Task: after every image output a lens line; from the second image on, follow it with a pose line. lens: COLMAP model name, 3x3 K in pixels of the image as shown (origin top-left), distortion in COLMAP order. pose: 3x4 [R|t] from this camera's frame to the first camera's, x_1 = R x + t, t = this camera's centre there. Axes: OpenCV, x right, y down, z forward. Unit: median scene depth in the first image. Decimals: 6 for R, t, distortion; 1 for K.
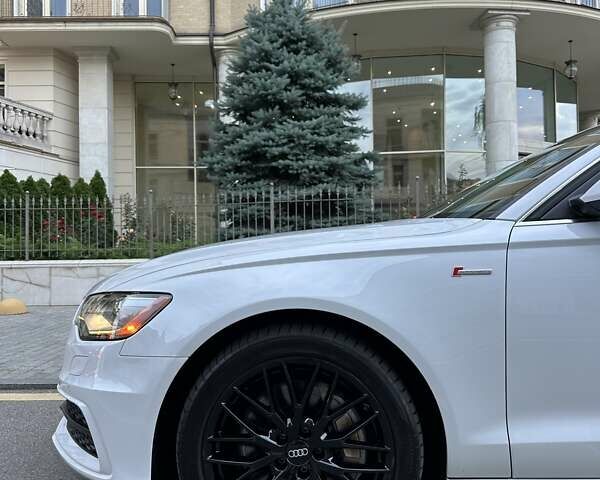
lens RADIAL K [[565.0, 0, 283.8], [0, 565.0, 237.1], [0, 0, 1]] dist [0.166423, -0.294041]
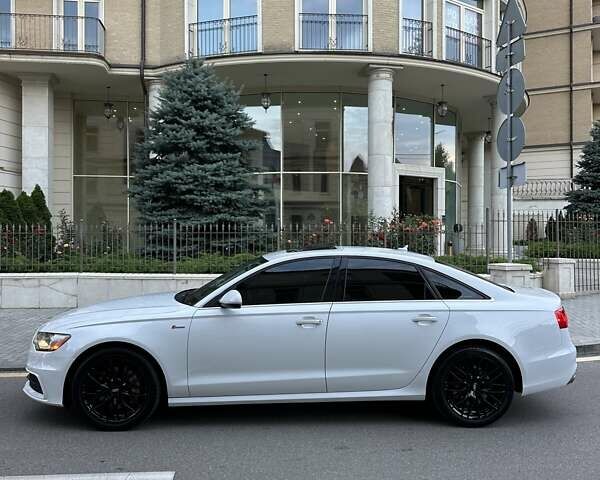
lens RADIAL K [[565.0, 0, 283.8], [0, 565.0, 237.1], [0, 0, 1]] dist [0.166423, -0.294041]
pose [[0.995612, 0.017051, 0.092006, 0.092530], [-0.019651, 0.999431, 0.027421, -0.076978], [-0.091486, -0.029109, 0.995381, -0.304363]]
